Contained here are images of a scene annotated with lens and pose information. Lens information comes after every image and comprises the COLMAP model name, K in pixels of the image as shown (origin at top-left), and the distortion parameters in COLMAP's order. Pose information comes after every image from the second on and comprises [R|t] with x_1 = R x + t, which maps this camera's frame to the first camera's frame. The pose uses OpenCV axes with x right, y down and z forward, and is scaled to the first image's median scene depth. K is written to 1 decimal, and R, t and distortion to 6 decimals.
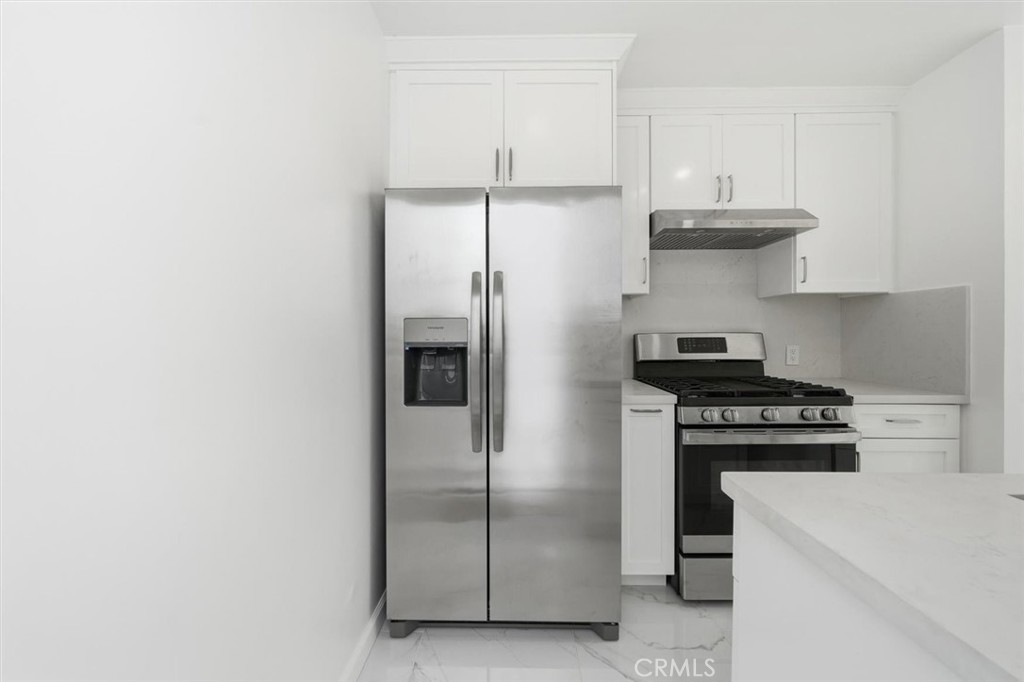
lens RADIAL K [[407.0, 0, 514.0], [0, 407.0, 332.0], [0, 0, 1]] dist [-0.009090, -0.000030]
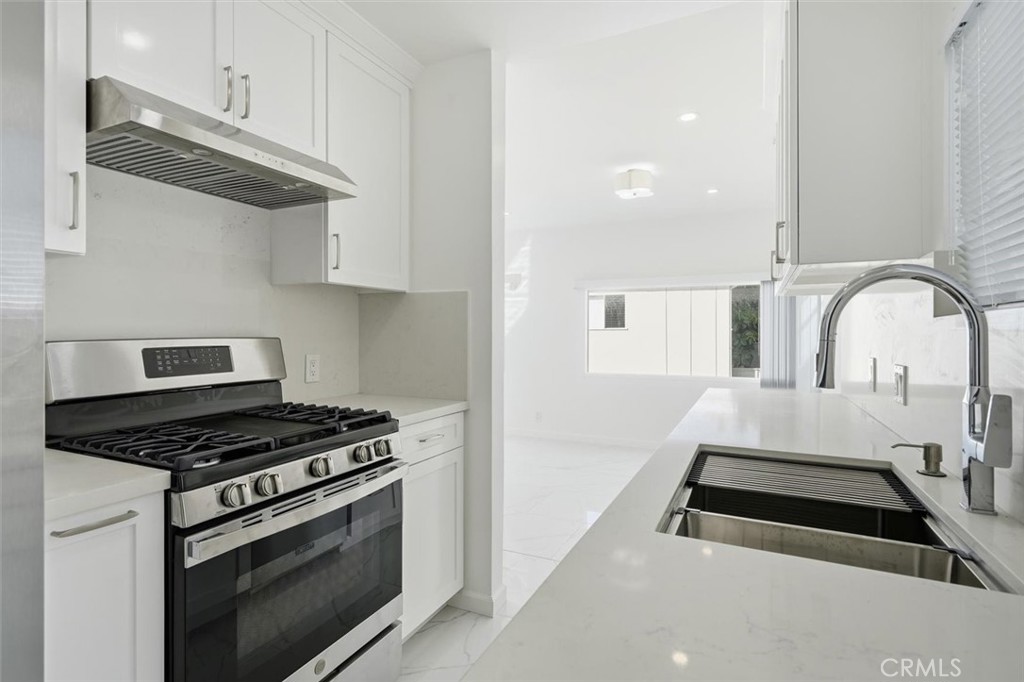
lens RADIAL K [[514.0, 0, 512.1], [0, 514.0, 334.1], [0, 0, 1]] dist [-0.001833, -0.000914]
pose [[0.425746, 0.002647, 0.904839, 0.016347], [-0.015902, 0.999863, 0.004557, -0.014746], [-0.904703, -0.016329, 0.425730, 0.321263]]
